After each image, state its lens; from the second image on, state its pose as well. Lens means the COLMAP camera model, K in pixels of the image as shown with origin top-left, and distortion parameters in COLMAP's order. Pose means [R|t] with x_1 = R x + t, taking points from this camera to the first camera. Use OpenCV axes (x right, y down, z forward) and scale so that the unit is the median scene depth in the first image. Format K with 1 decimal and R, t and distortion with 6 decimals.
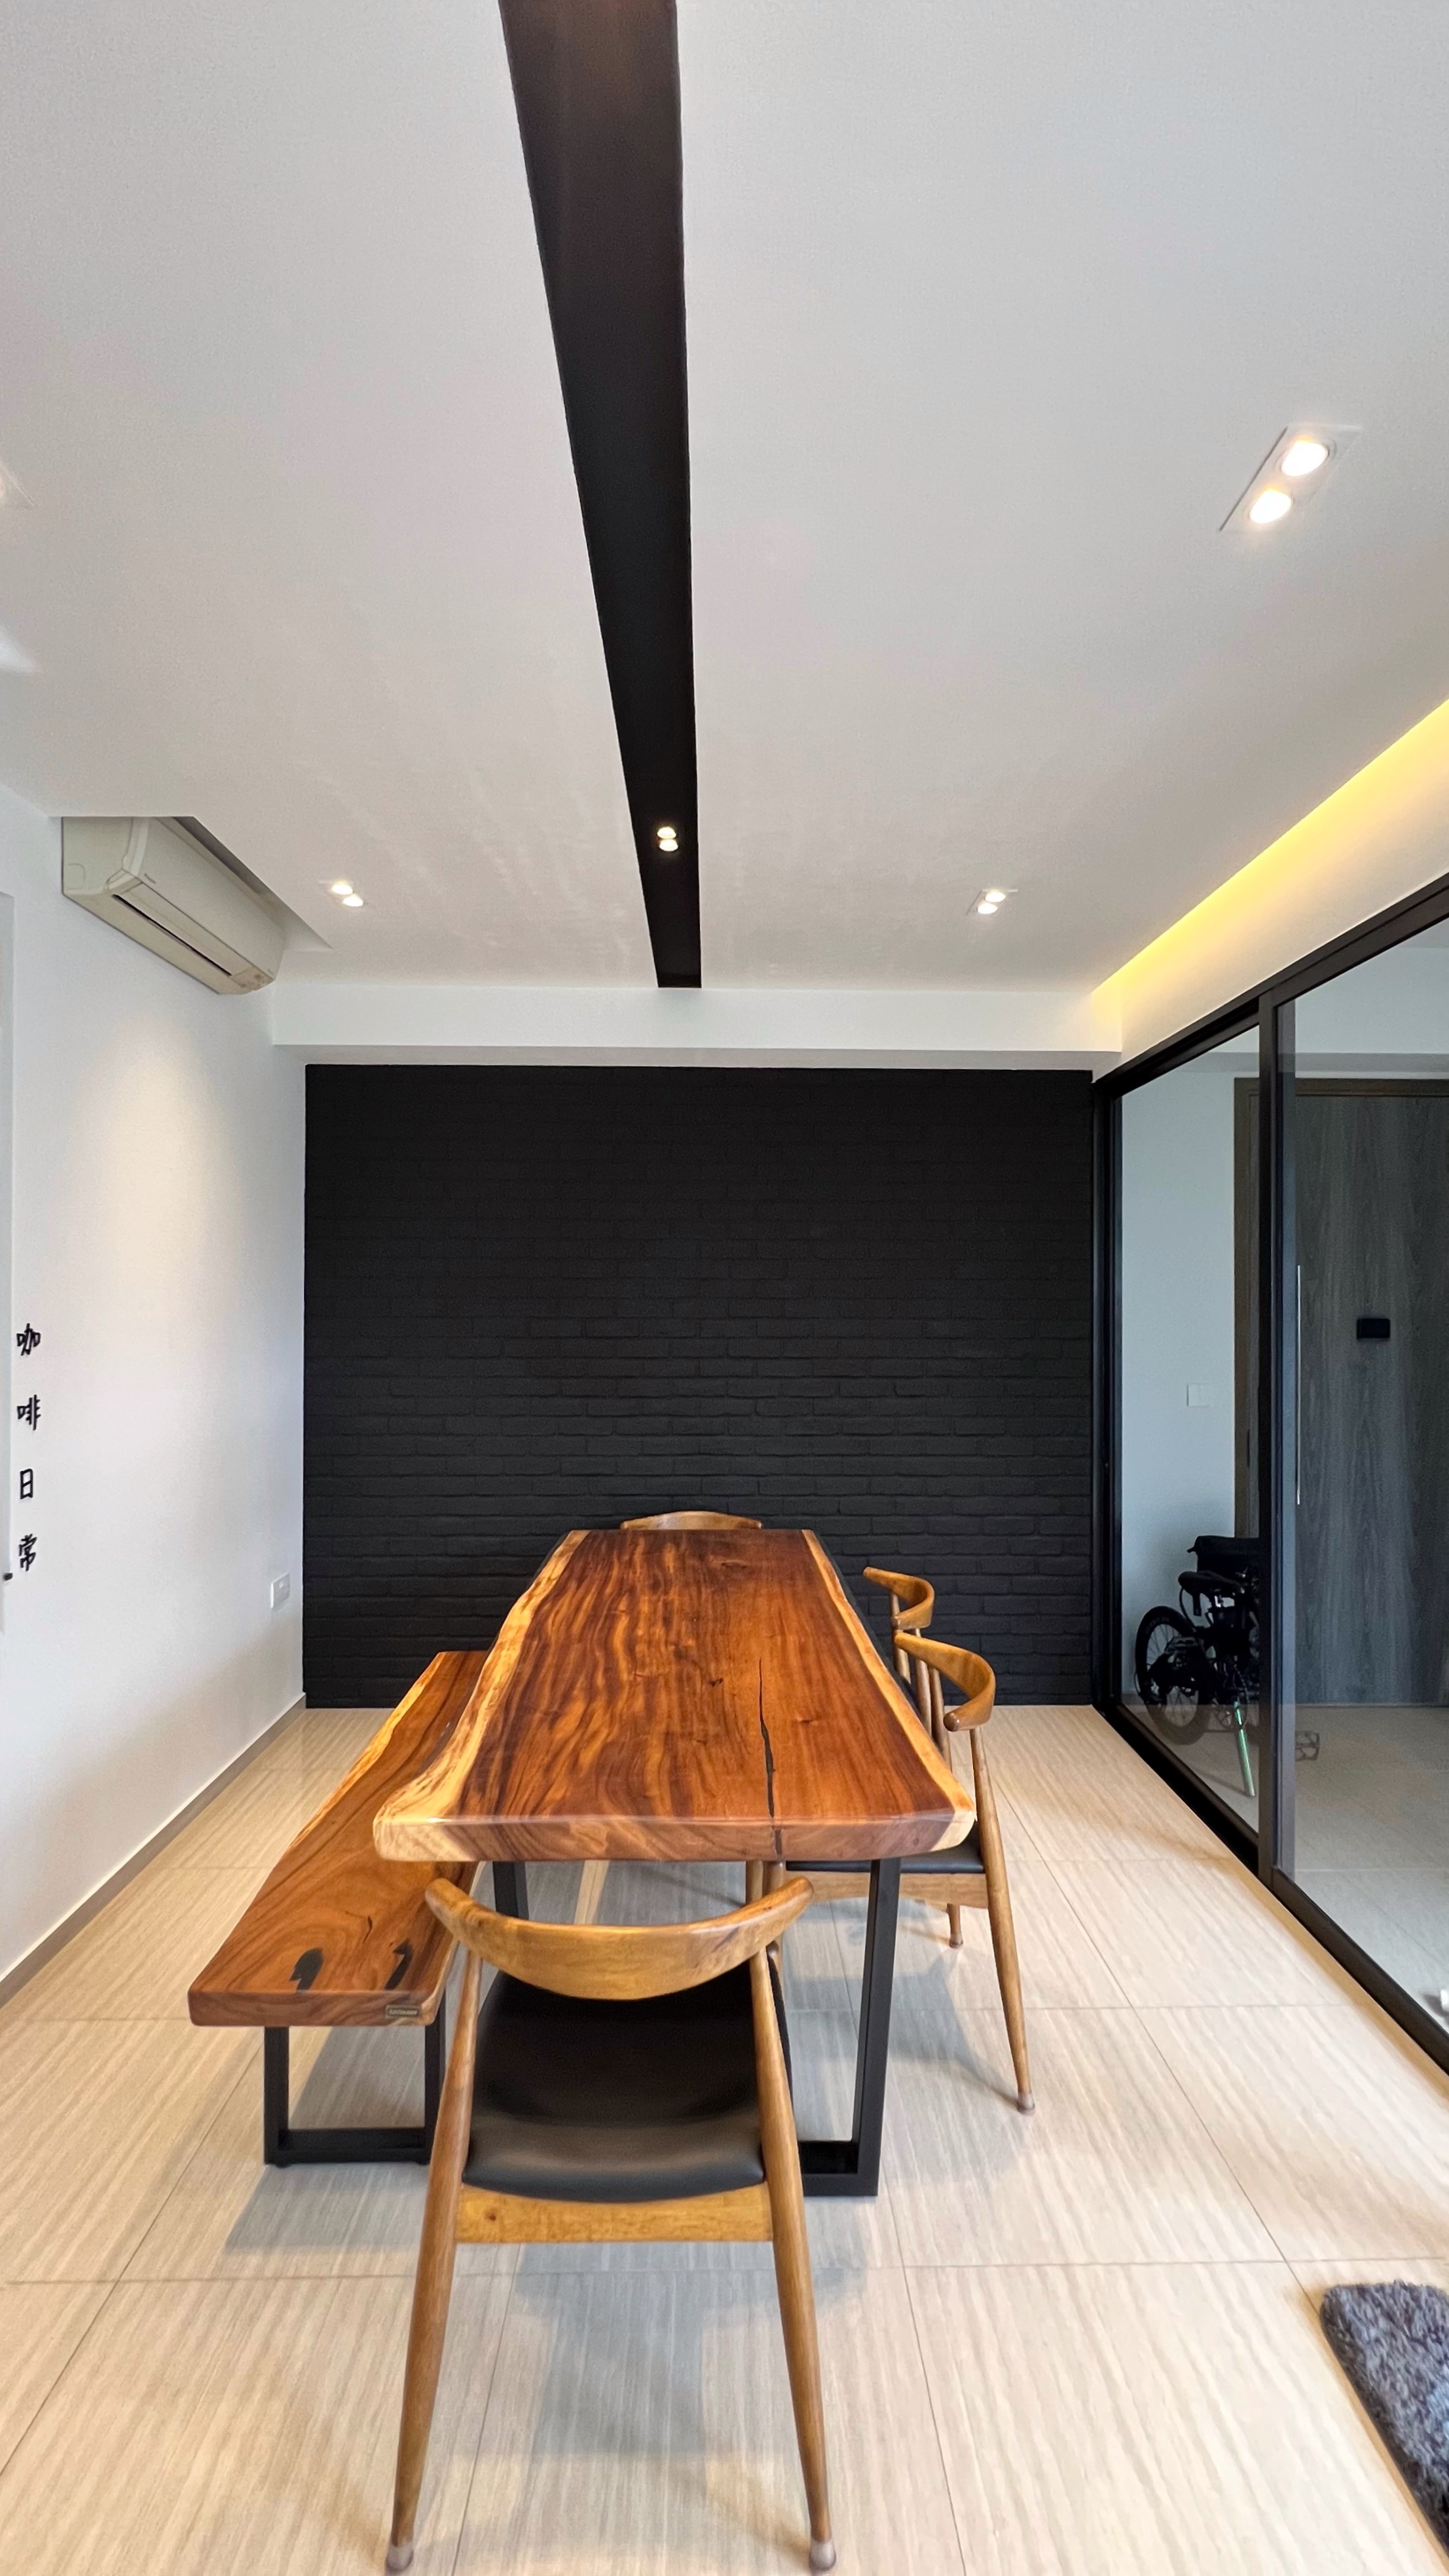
lens RADIAL K [[1071.3, 0, 732.3], [0, 1071.3, 1293.2], [0, 0, 1]] dist [0.001459, 0.000330]
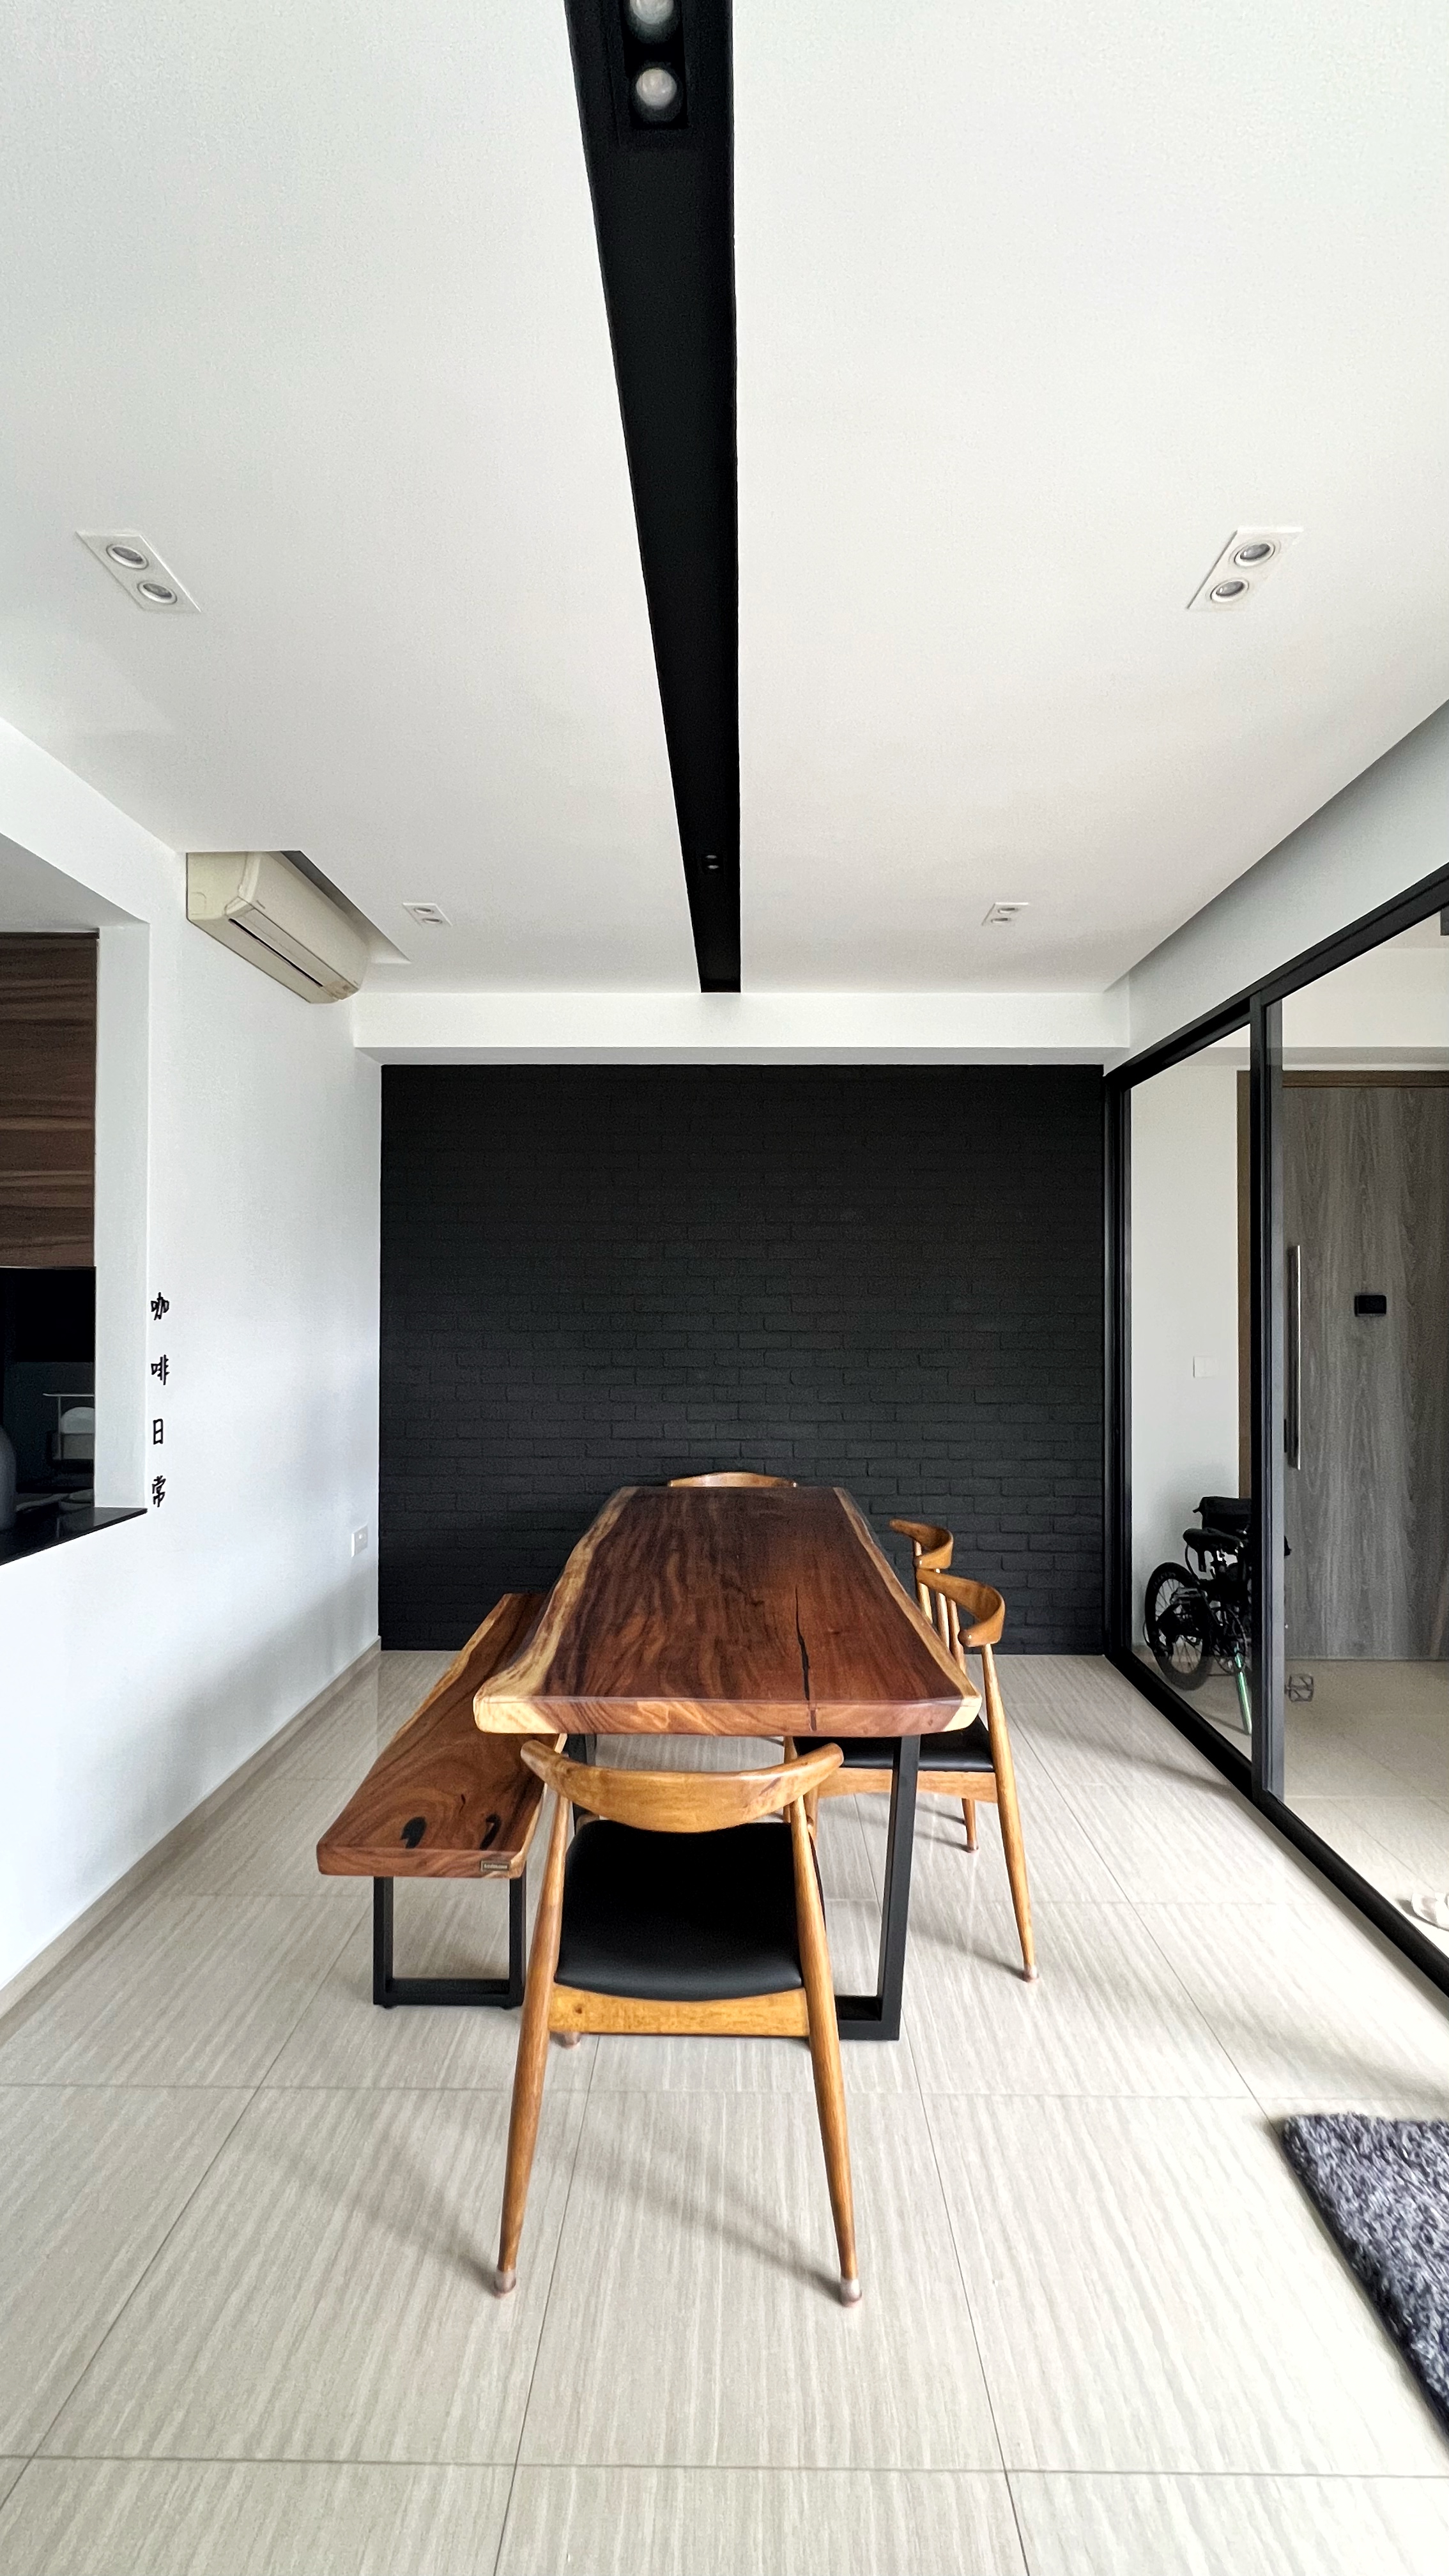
lens RADIAL K [[1061.5, 0, 729.2], [0, 1061.5, 1283.6], [0, 0, 1]] dist [-0.001546, 0.000168]
pose [[0.999454, -0.000981, -0.033031, -0.008540], [0.000889, 0.999996, -0.002819, 0.026882], [0.033033, 0.002788, 0.999450, -0.140760]]
